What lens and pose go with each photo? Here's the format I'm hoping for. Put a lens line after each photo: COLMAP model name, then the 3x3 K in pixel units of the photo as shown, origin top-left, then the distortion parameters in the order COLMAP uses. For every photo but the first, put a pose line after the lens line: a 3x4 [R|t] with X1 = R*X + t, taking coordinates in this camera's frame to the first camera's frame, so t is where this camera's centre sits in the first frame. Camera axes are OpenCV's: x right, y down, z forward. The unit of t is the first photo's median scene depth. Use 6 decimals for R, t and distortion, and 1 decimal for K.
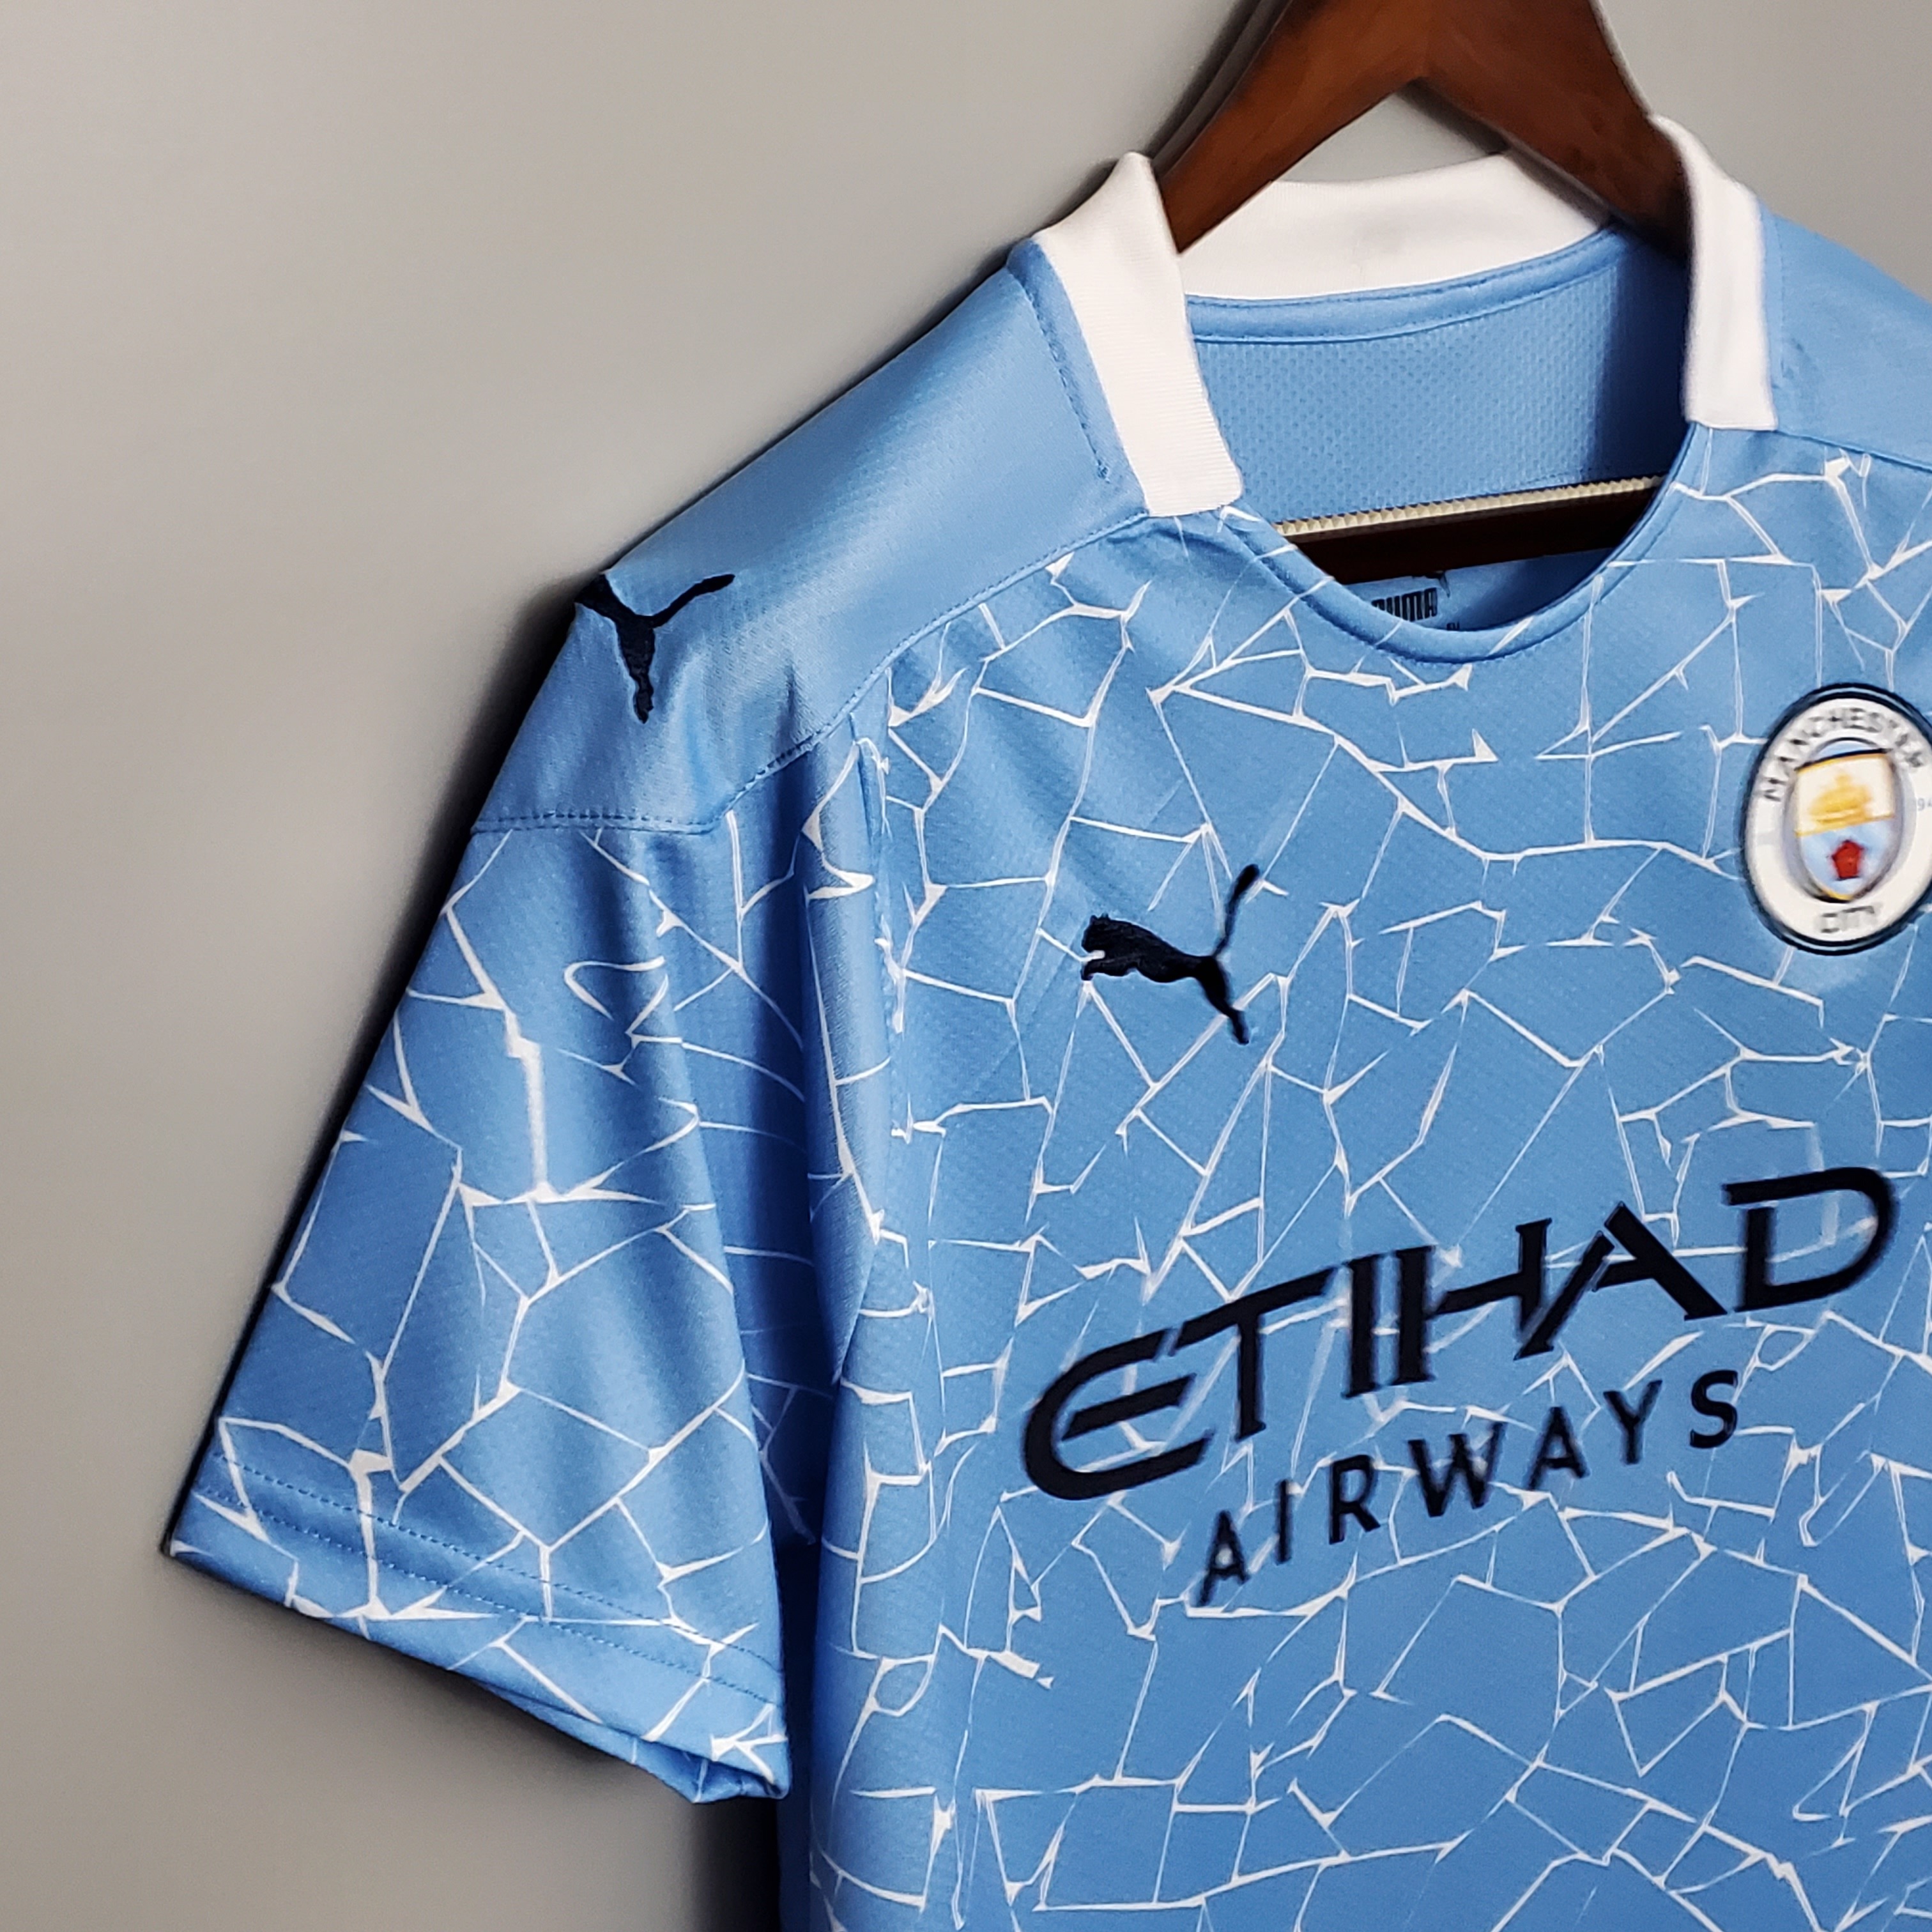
lens RADIAL K [[3068.3, 0, 966.0], [0, 3068.3, 966.0], [0, 0, 1]] dist [0.315637, -1.371412]
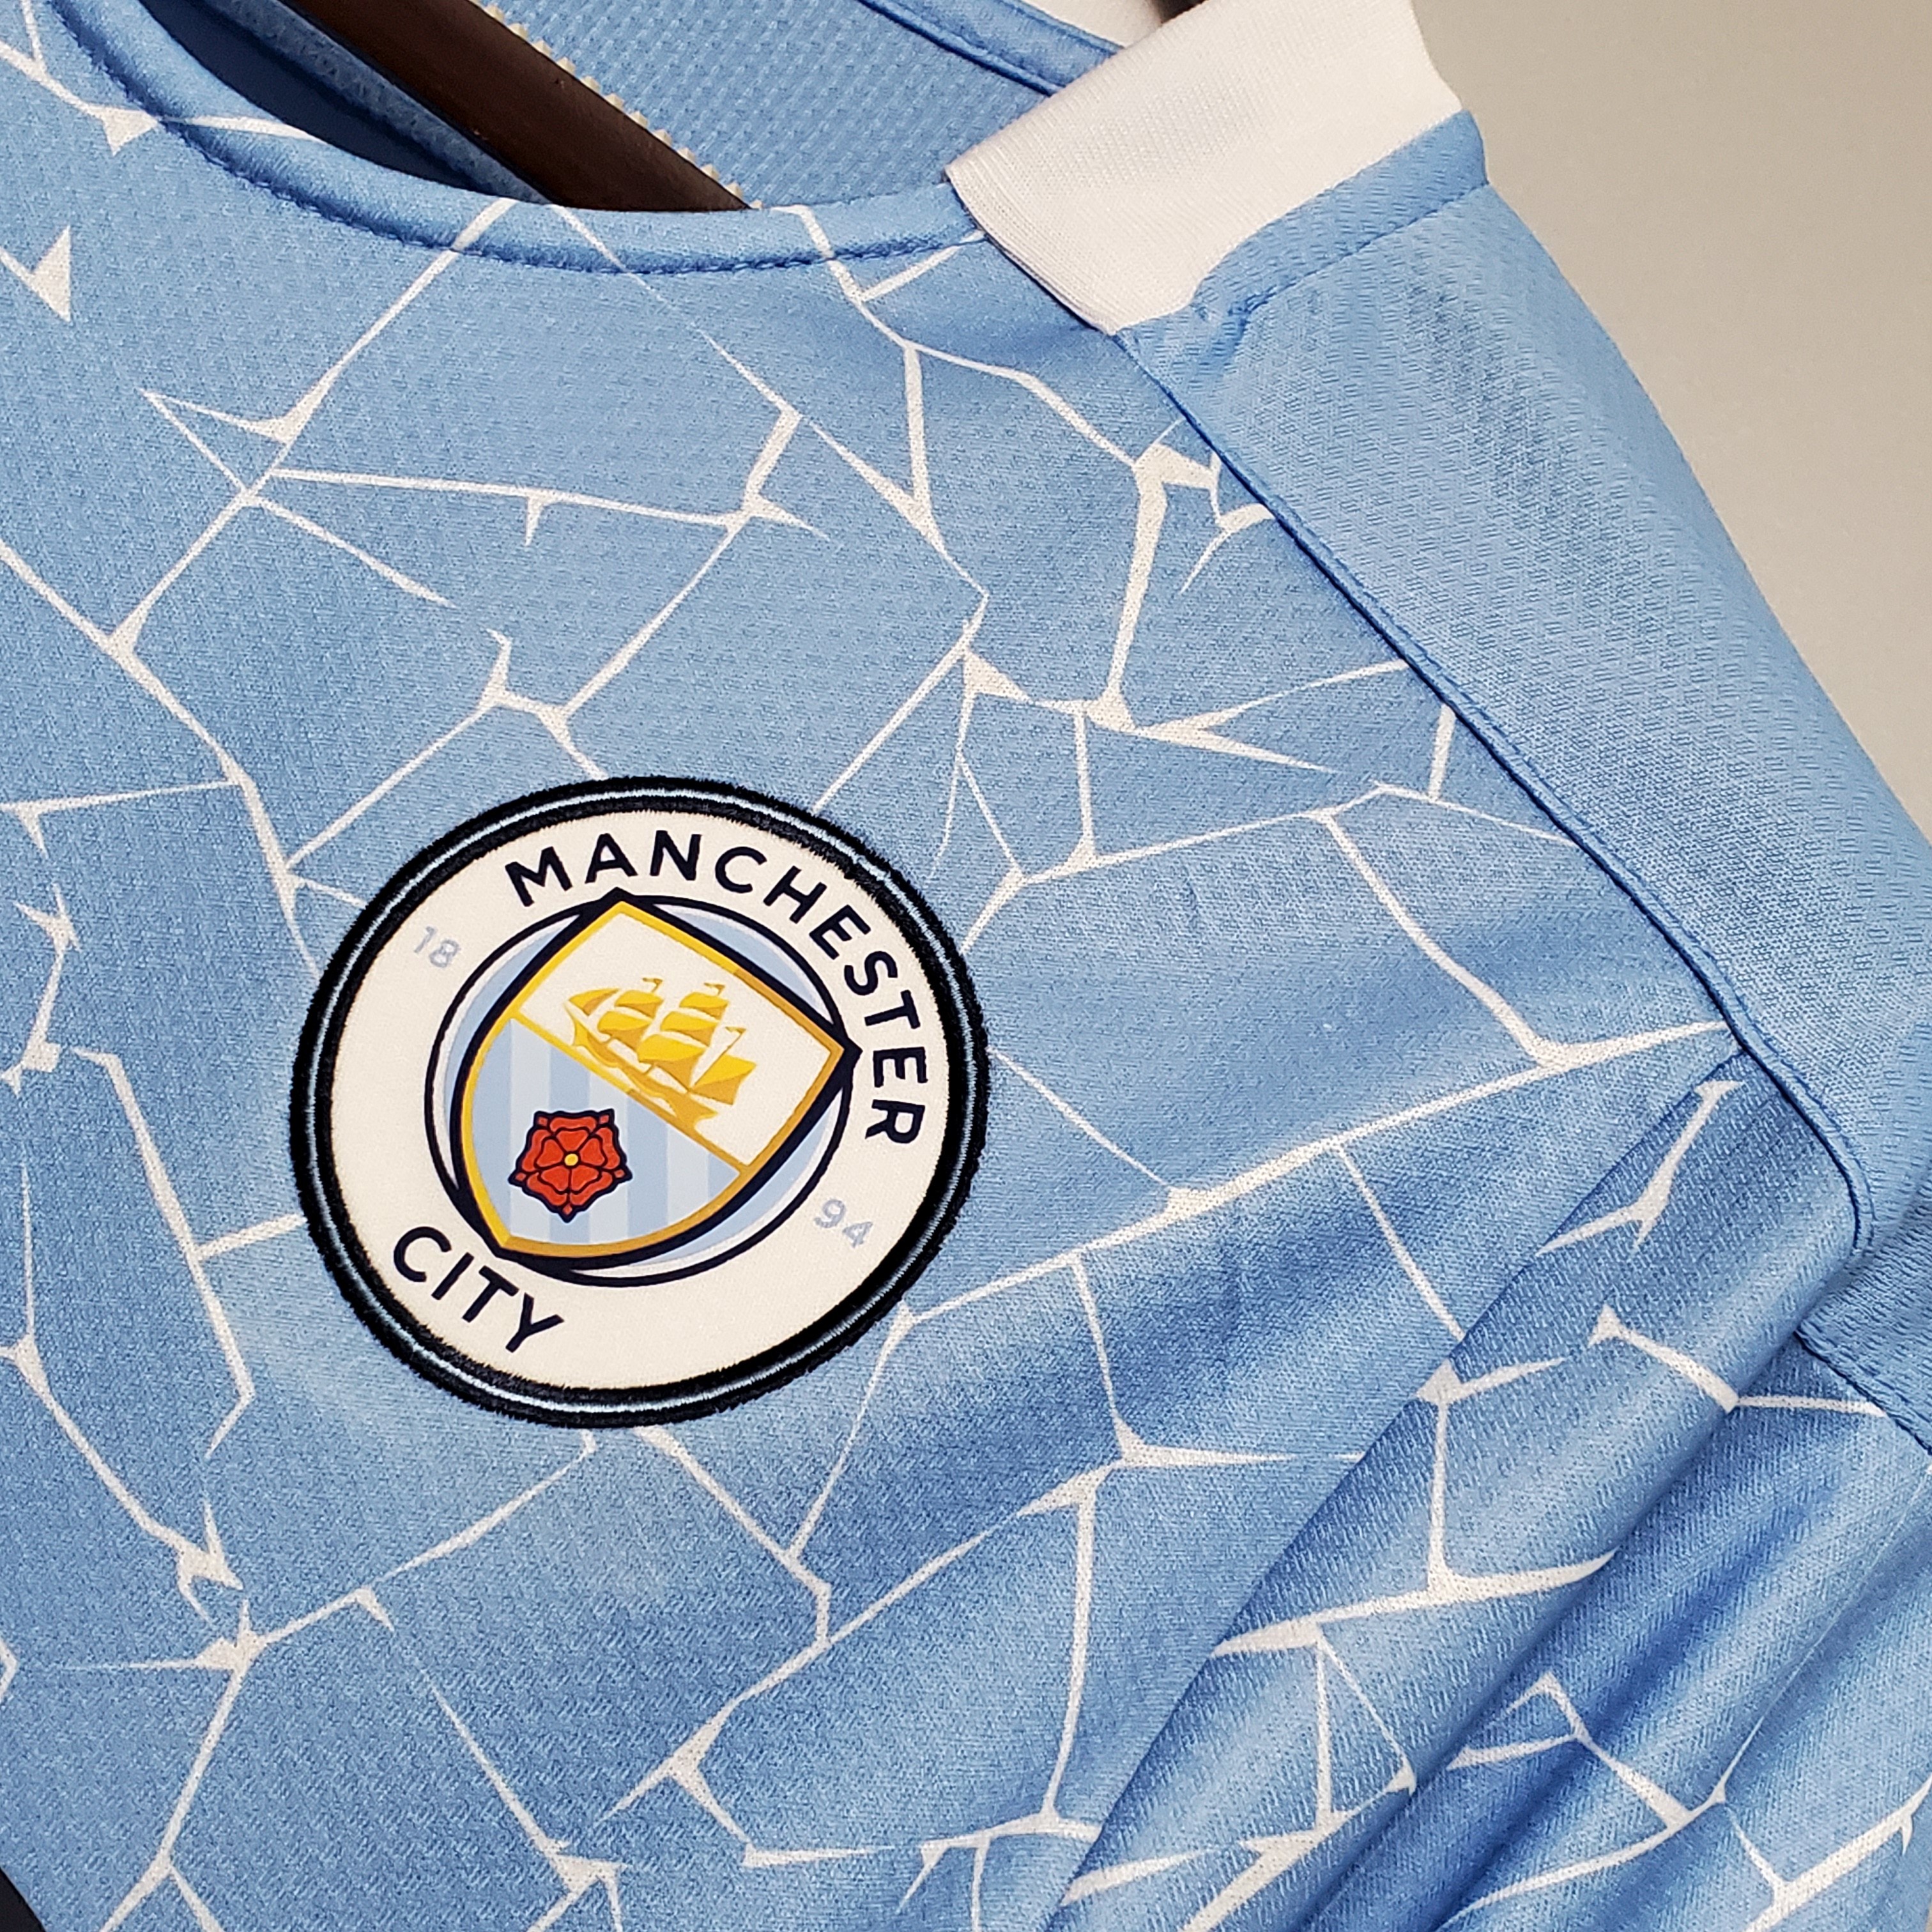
lens RADIAL K [[3068.3, 0, 966.0], [0, 3068.3, 966.0], [0, 0, 1]] dist [0.315637, -1.371412]
pose [[0.631794, 0.386345, -0.671993, 0.585974], [-0.732320, 0.581648, -0.354109, 0.053806], [0.254055, 0.715837, 0.650410, 0.778628]]
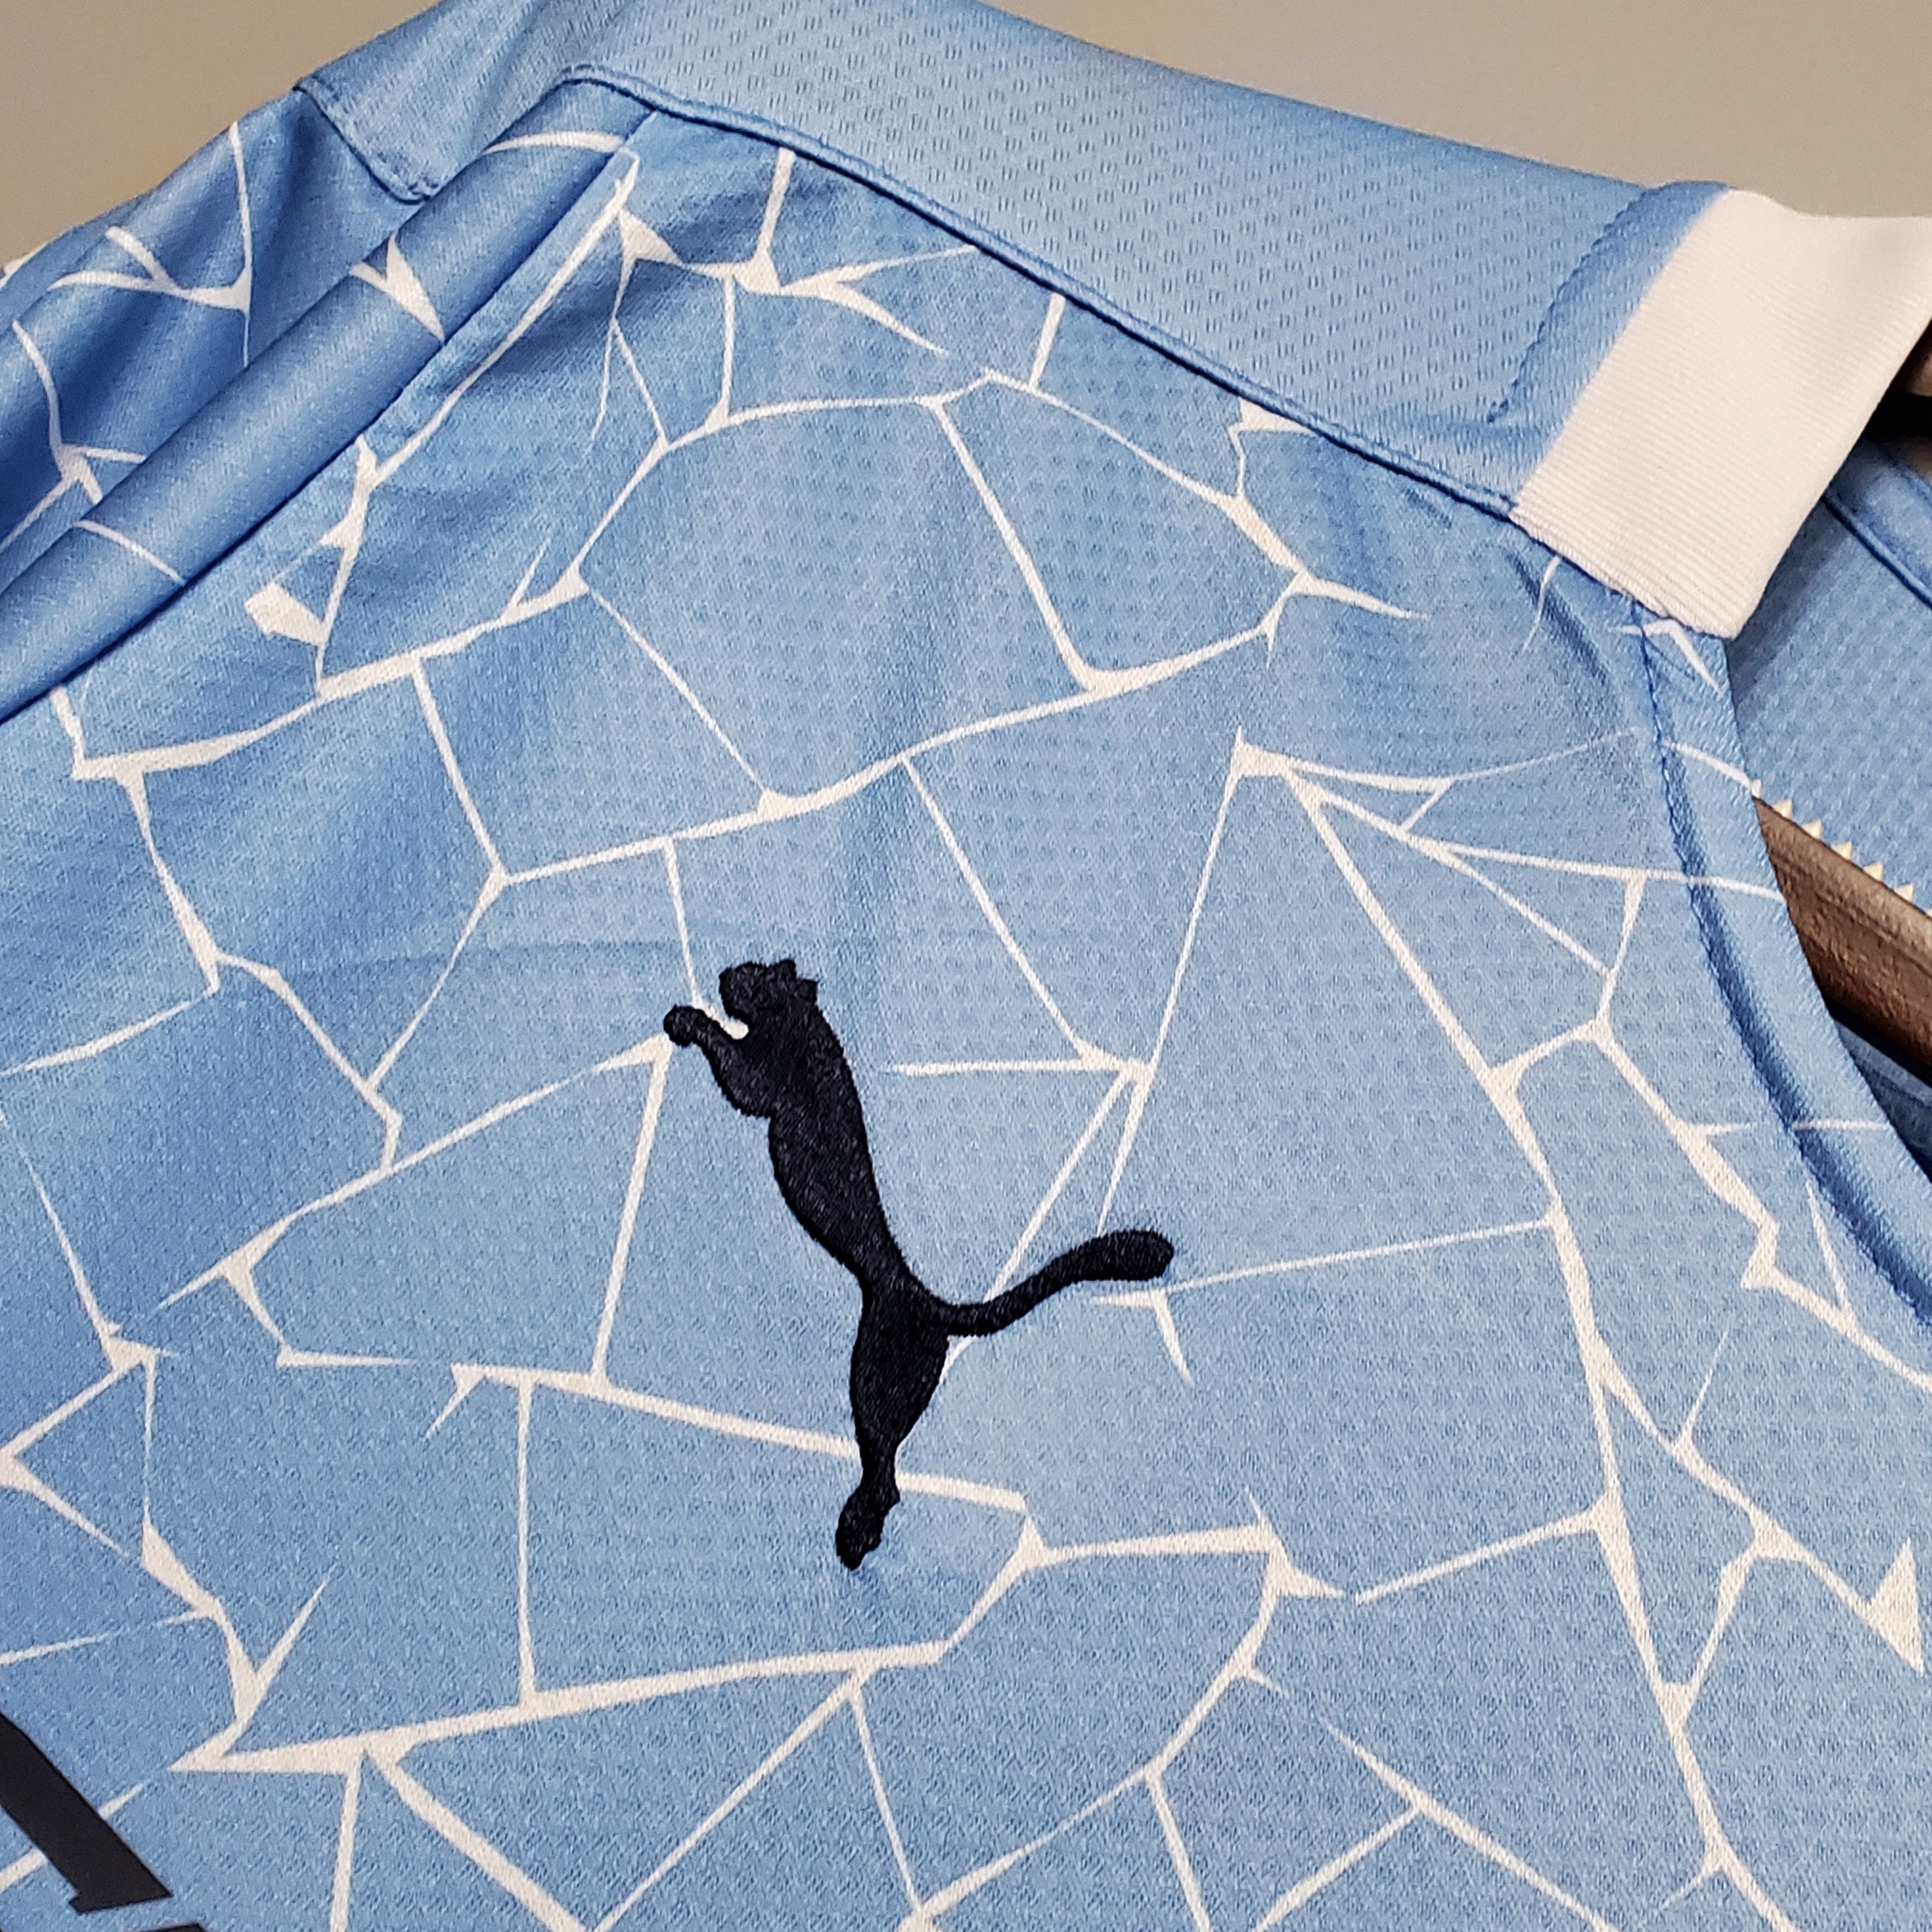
lens RADIAL K [[3103.3, 0, 965.9], [0, 3103.3, 891.8], [0, 0, 1]] dist [0.352853, -1.722855]
pose [[0.480653, 0.285883, -0.829001, 0.385322], [-0.809649, 0.507782, -0.294323, 0.082959], [0.336811, 0.812667, 0.475532, 0.693934]]
